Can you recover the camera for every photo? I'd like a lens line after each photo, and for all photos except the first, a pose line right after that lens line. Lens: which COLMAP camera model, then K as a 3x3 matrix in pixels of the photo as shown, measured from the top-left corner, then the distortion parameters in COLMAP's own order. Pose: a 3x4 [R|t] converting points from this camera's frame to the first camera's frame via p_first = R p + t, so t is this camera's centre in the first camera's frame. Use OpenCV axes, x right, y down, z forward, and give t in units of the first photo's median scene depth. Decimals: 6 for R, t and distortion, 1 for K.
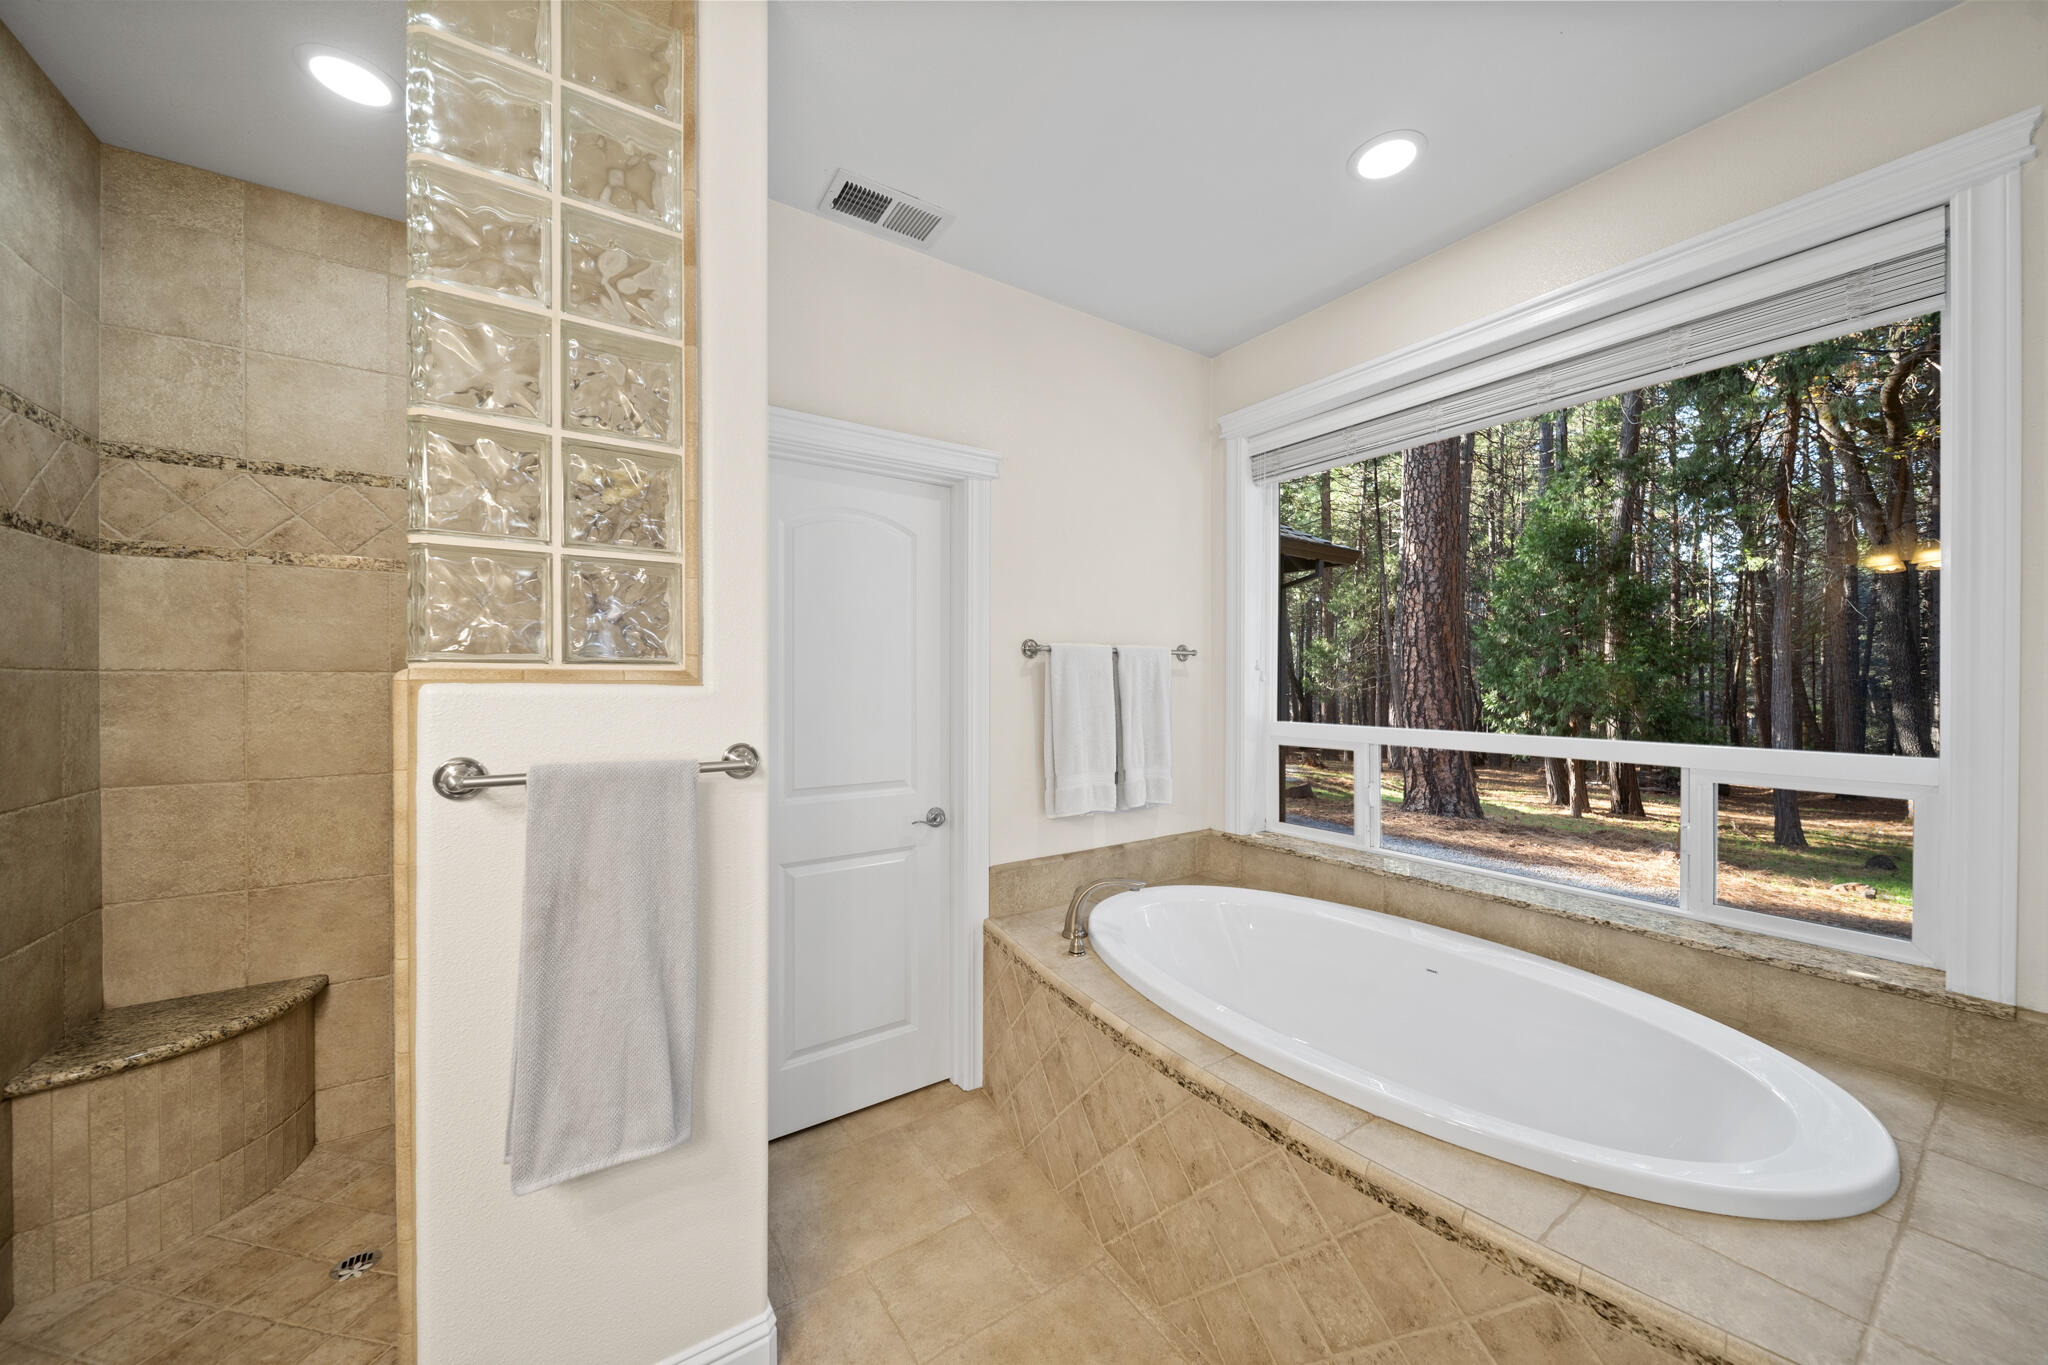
lens RADIAL K [[722.5, 0, 1039.2], [0, 722.5, 678.5], [0, 0, 1]] dist [-0.001456, -0.000683]
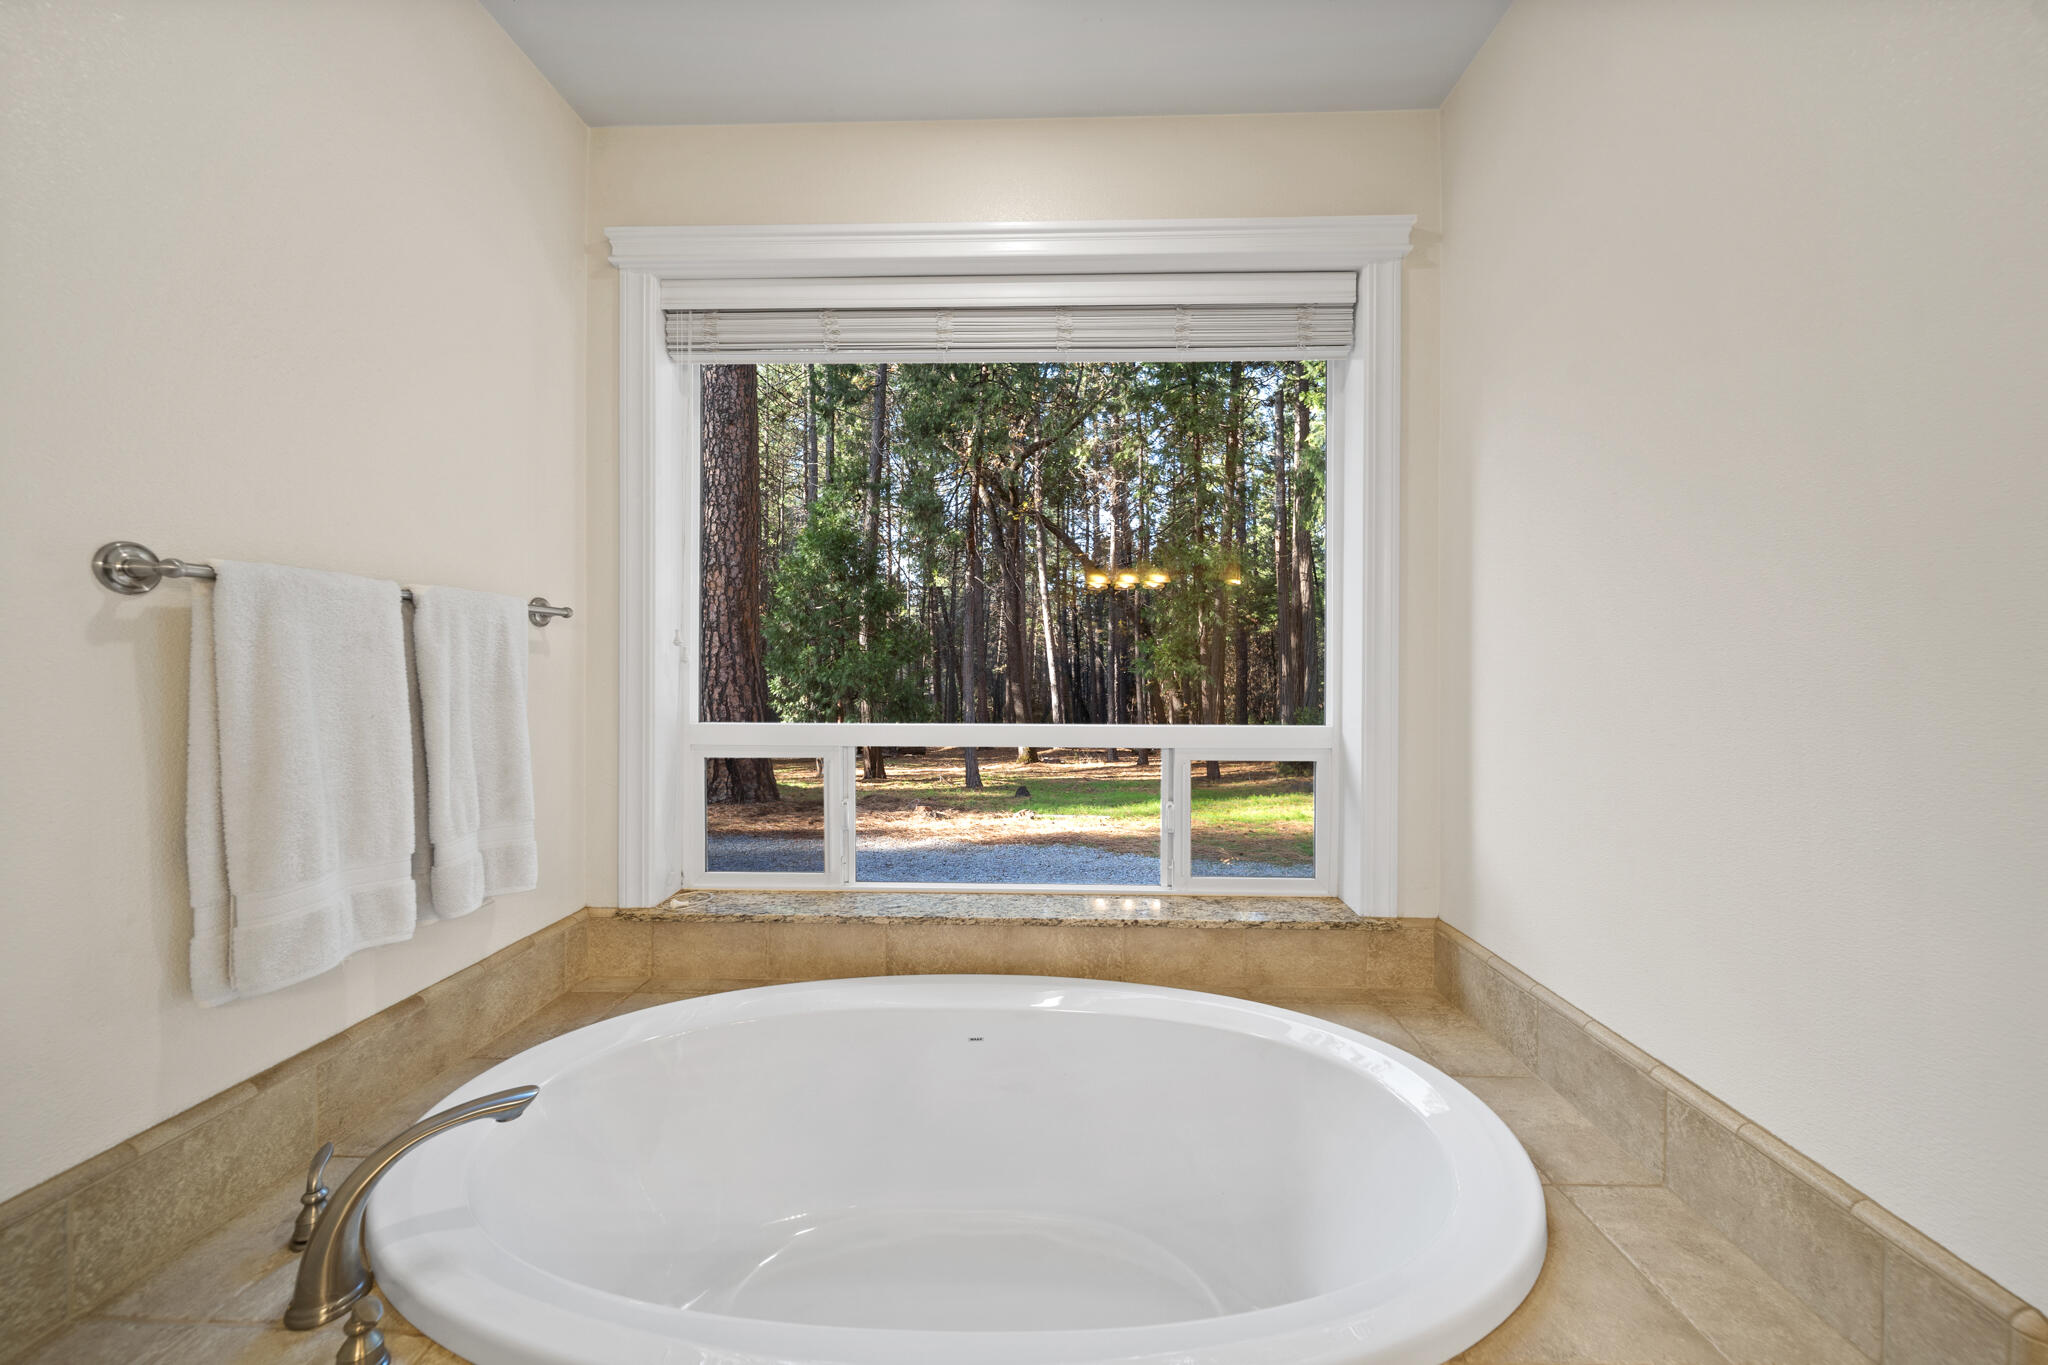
lens RADIAL K [[722.5, 0, 1021.9], [0, 722.5, 671.0], [0, 0, 1]] dist [-0.001456, -0.000683]
pose [[0.596172, -0.002629, 0.802852, -0.044202], [-0.003166, 0.999979, 0.005625, 0.009210], [-0.802850, -0.005895, 0.596152, 0.519594]]
